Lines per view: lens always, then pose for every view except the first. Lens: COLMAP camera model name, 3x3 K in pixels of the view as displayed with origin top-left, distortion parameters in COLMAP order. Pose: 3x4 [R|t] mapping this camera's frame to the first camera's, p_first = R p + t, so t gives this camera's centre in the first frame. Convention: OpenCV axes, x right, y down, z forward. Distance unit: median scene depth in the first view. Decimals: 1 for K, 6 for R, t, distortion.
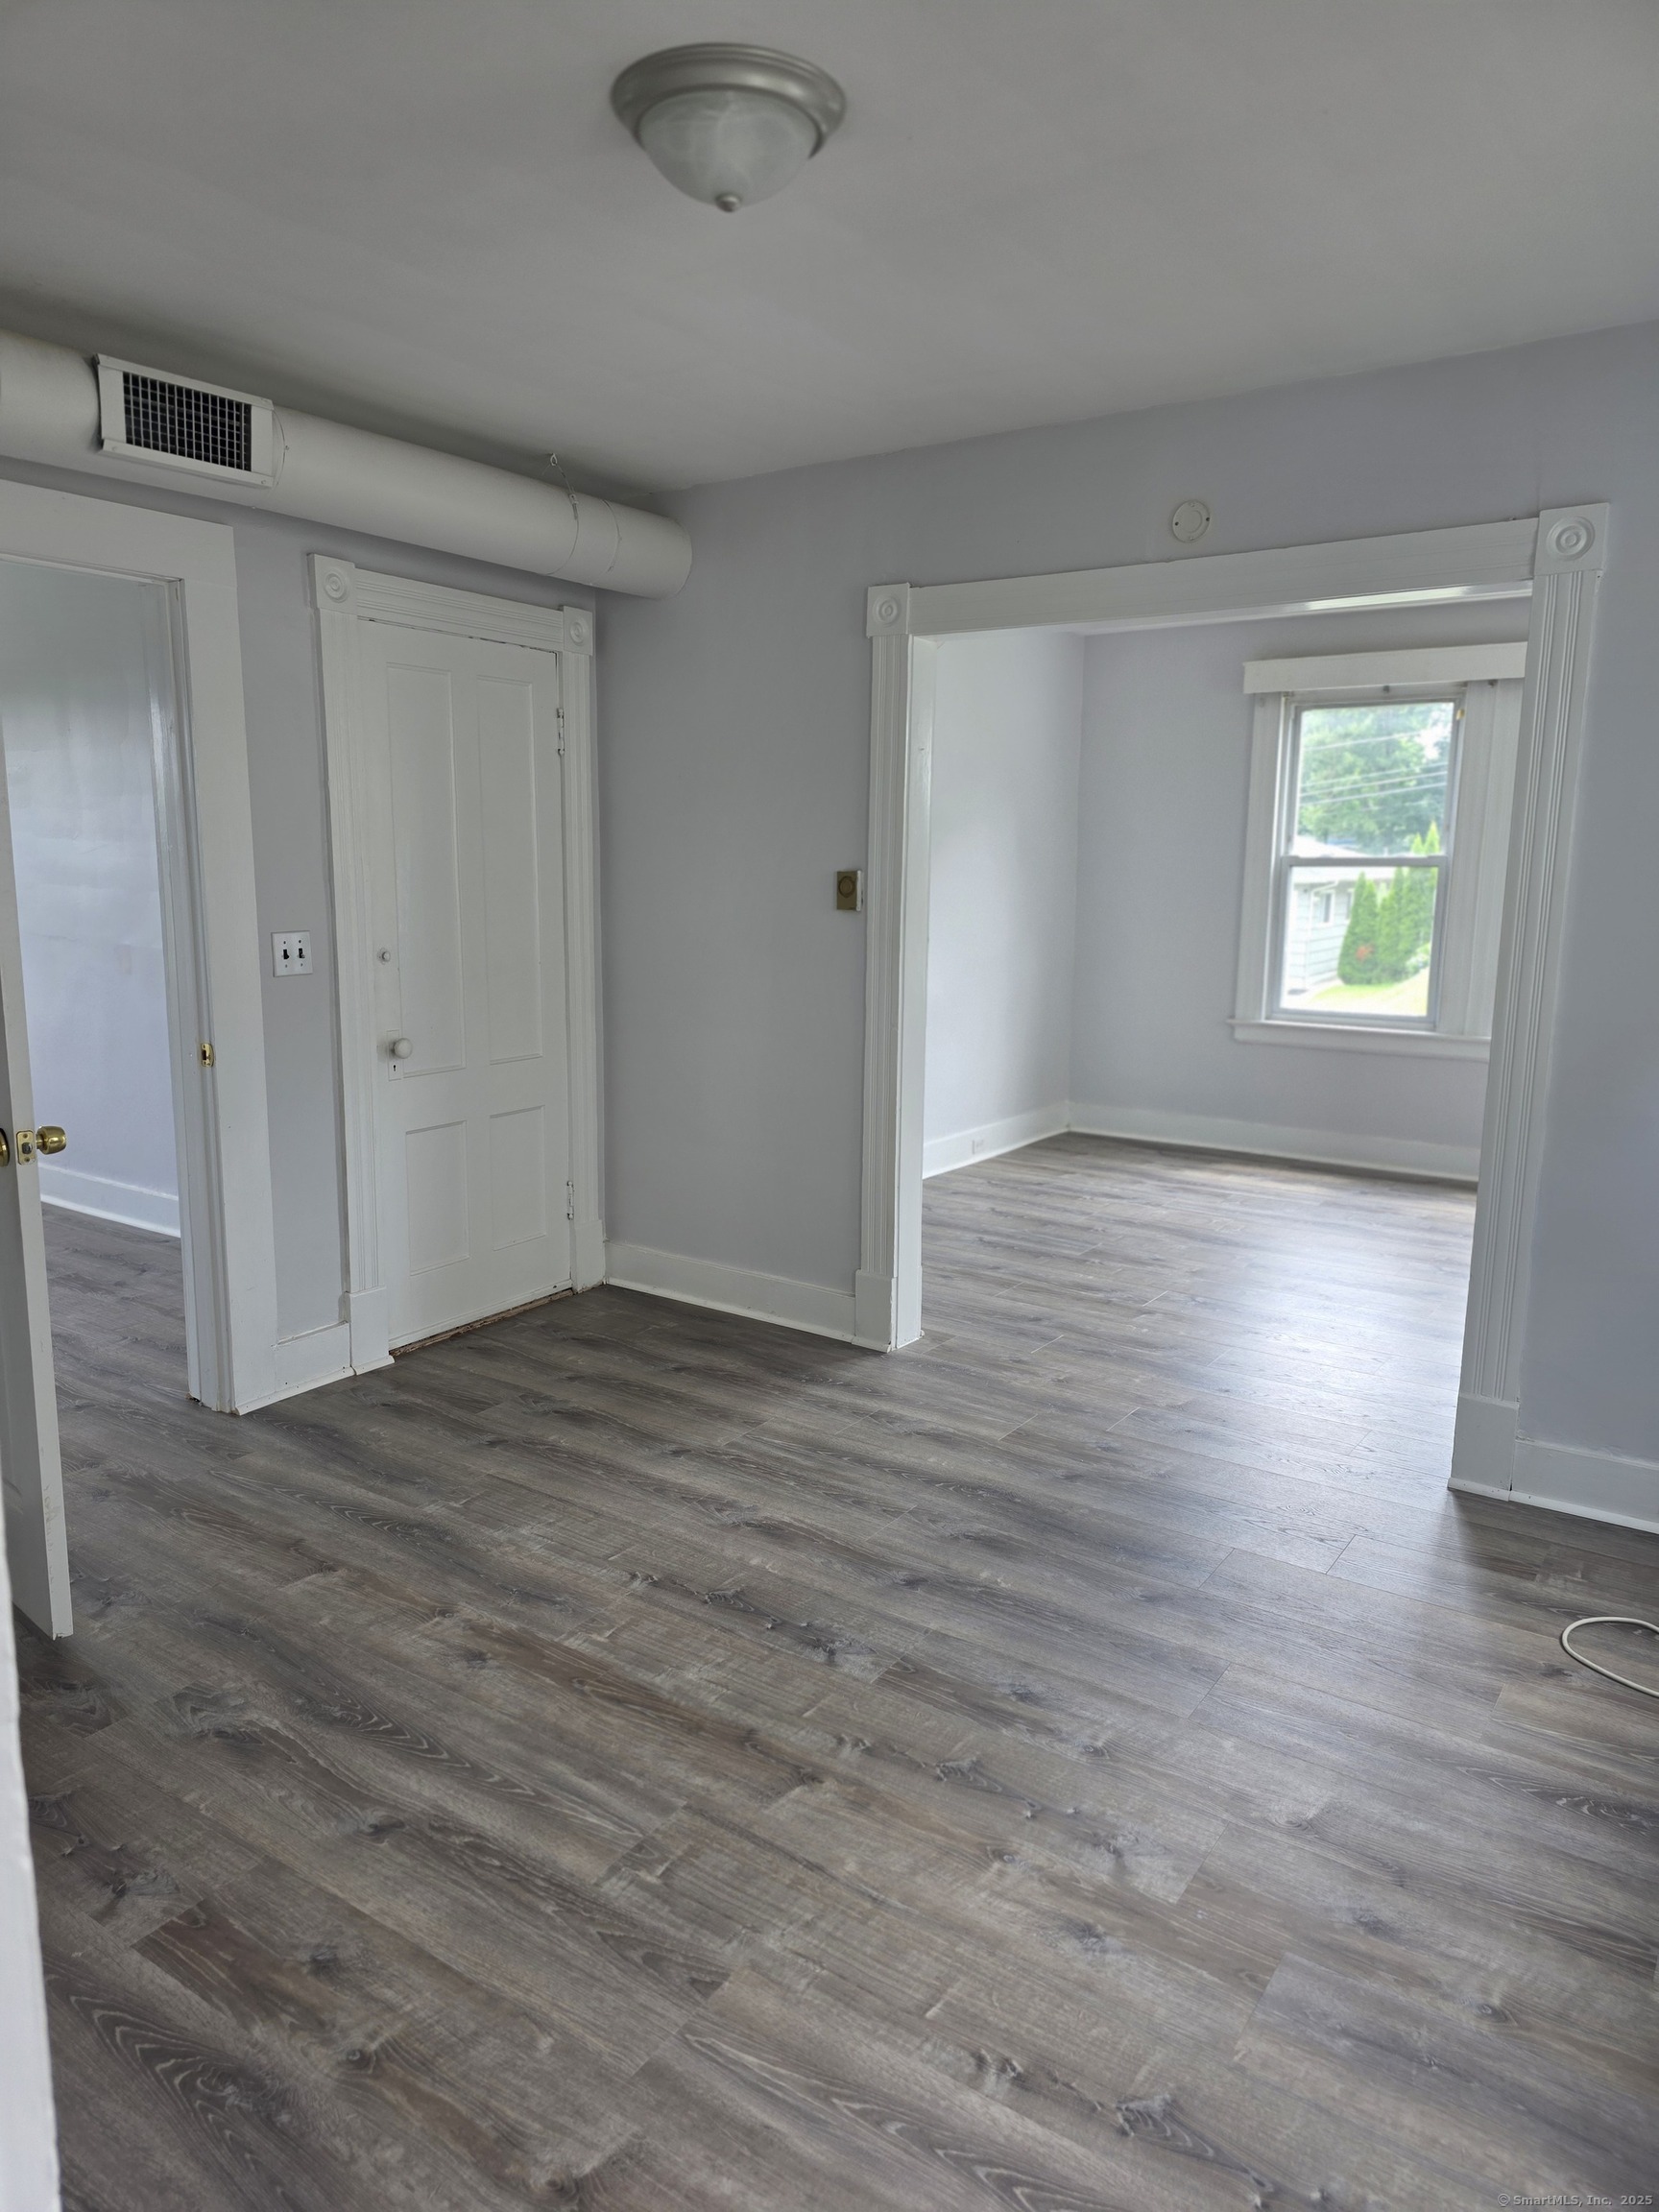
lens RADIAL K [[1473.0, 0, 829.5], [0, 1473.0, 1106.0], [0, 0, 1]] dist [0.037148, -0.000946]
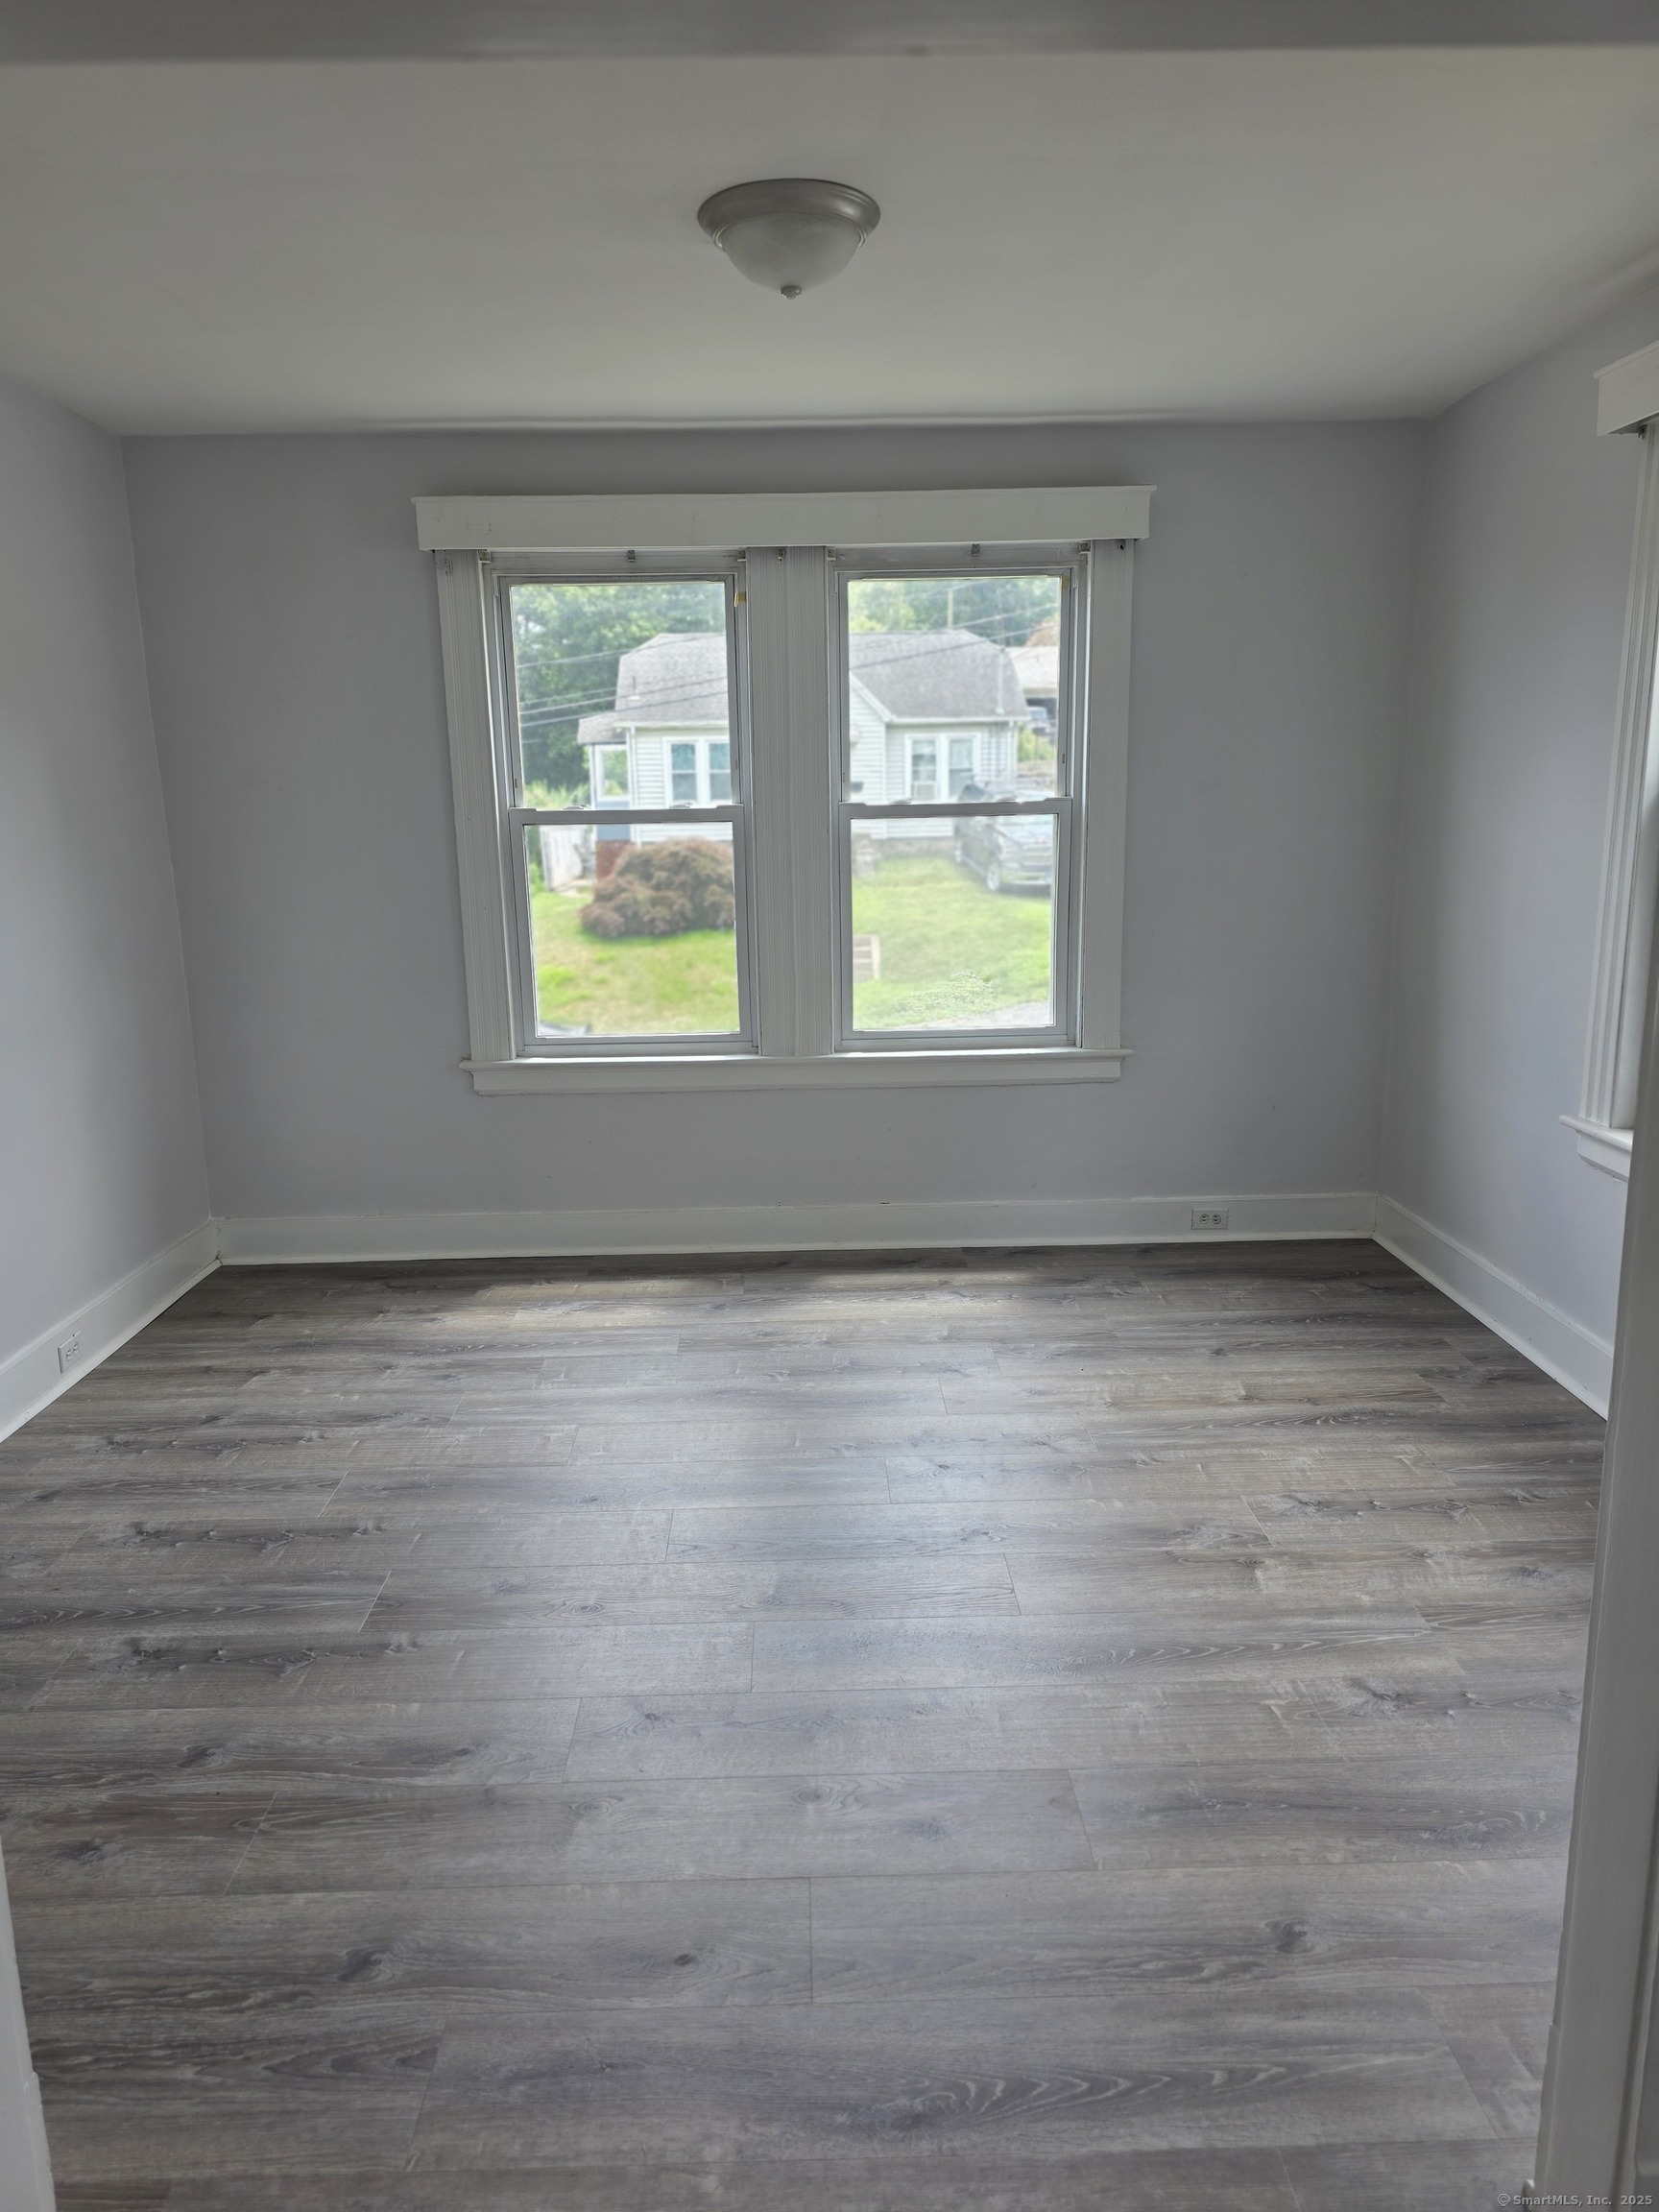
lens RADIAL K [[1473.0, 0, 829.5], [0, 1473.0, 1106.0], [0, 0, 1]] dist [0.037148, -0.000946]
pose [[0.810118, -0.150157, 0.566712, 0.032030], [0.125143, 0.988656, 0.083063, -0.081334], [-0.572756, 0.003629, 0.819718, 0.410106]]
